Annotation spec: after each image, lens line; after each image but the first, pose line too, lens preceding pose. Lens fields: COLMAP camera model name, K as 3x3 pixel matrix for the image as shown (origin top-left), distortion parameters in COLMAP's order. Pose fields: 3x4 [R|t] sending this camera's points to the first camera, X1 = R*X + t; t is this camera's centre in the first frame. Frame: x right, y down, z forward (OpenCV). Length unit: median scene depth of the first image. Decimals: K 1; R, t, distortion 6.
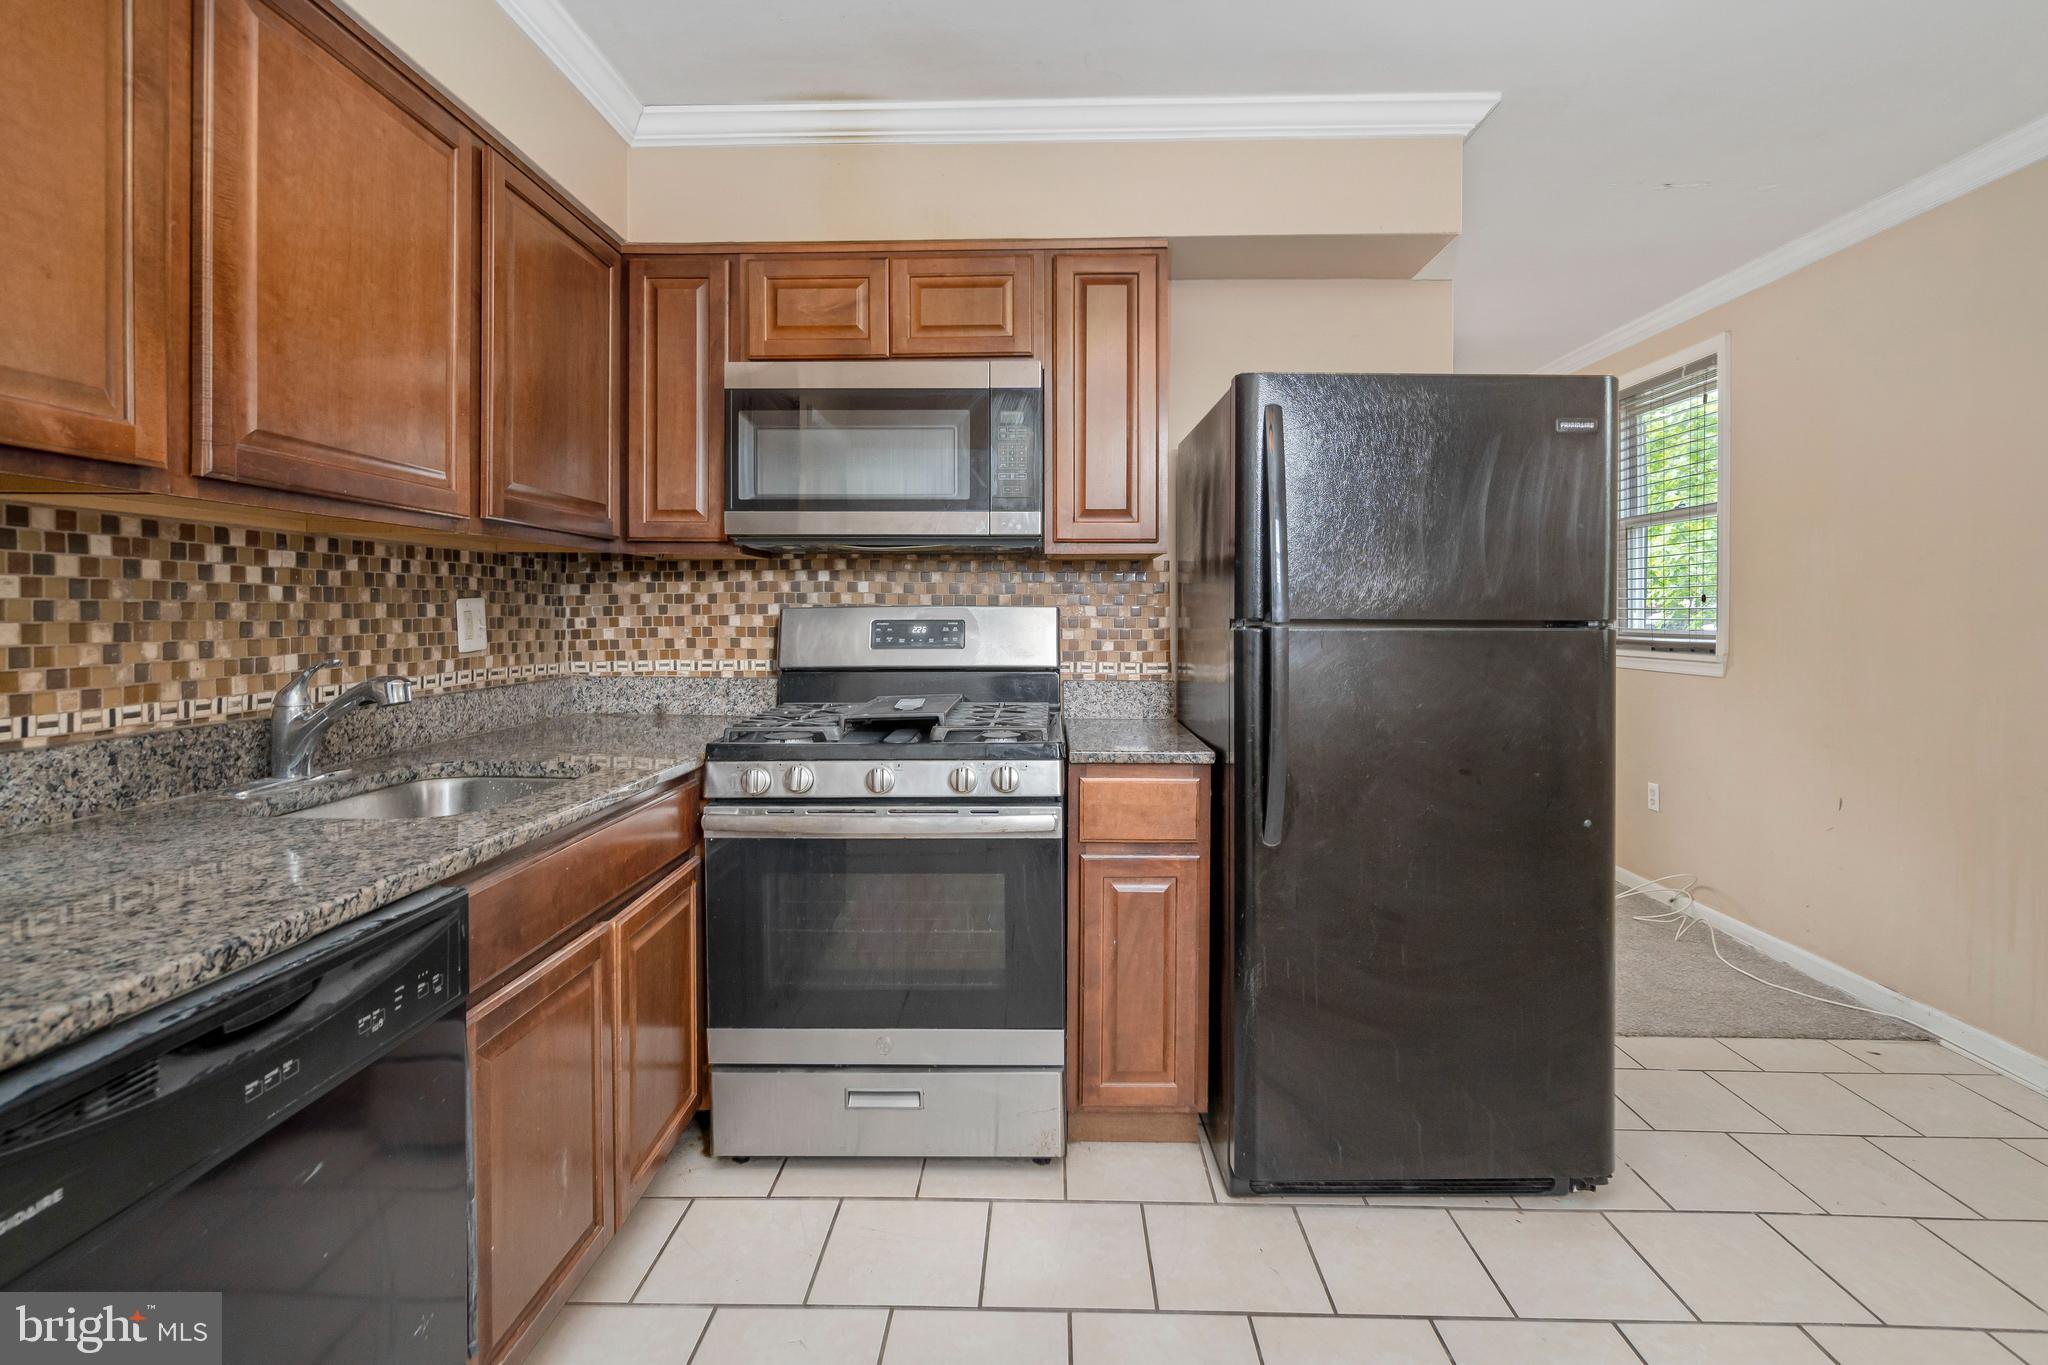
lens RADIAL K [[962.6, 0, 1028.9], [0, 962.6, 617.8], [0, 0, 1]] dist [-0.001333, 0.001033]
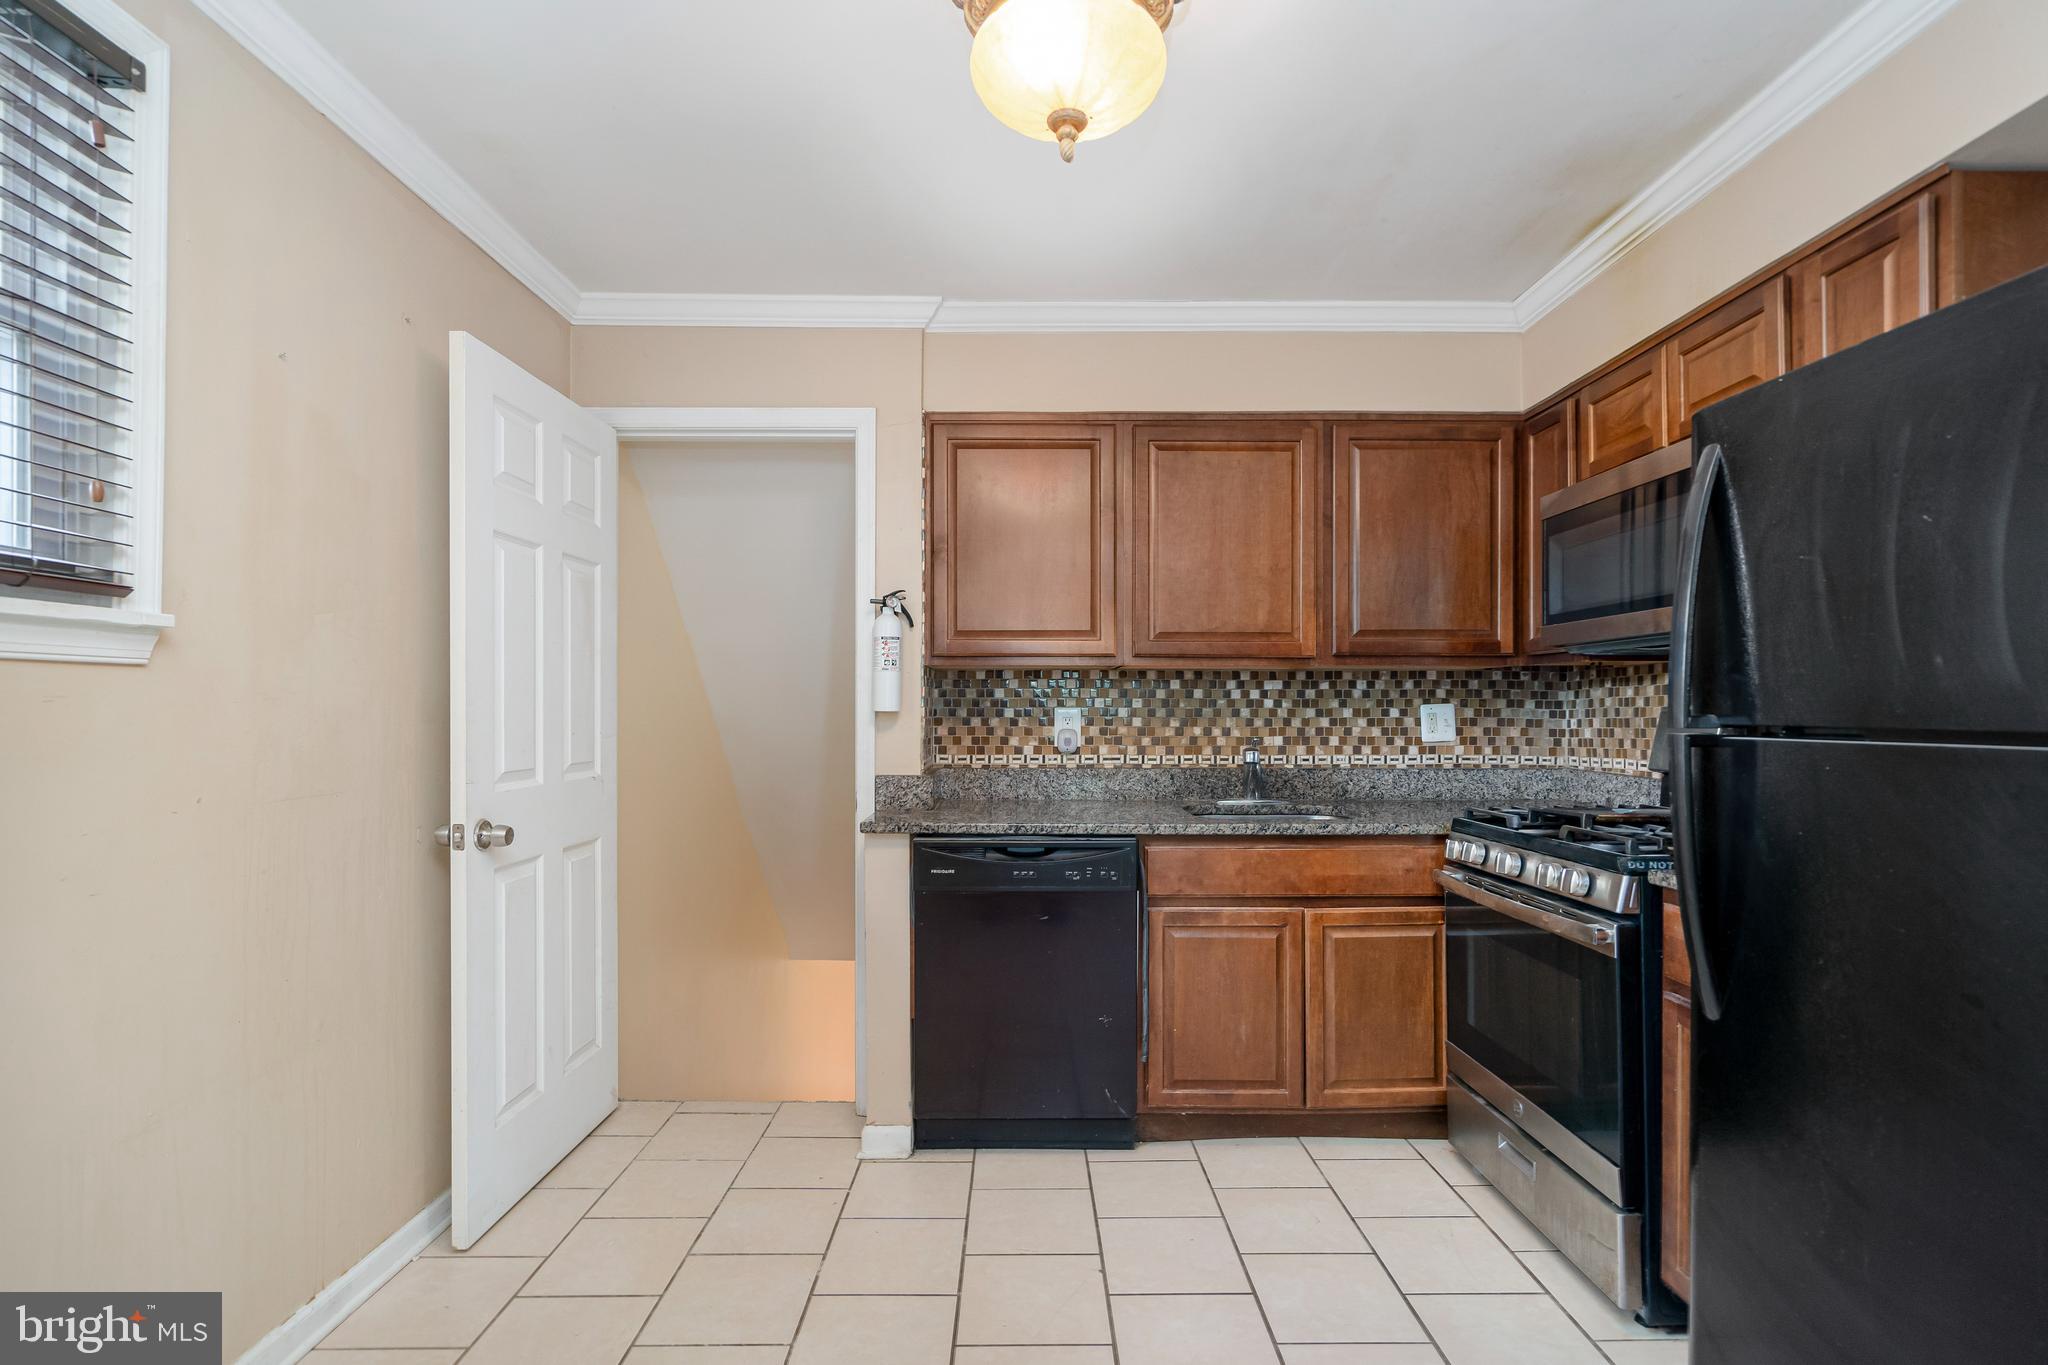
lens RADIAL K [[964.6, 0, 1029.8], [0, 964.6, 711.4], [0, 0, 1]] dist [-0.008726, 0.000860]
pose [[0.033206, 0.000202, -0.999449, 0.894573], [-0.007921, 0.999969, -0.000061, -0.005077], [0.999417, 0.007919, 0.033207, 0.386129]]
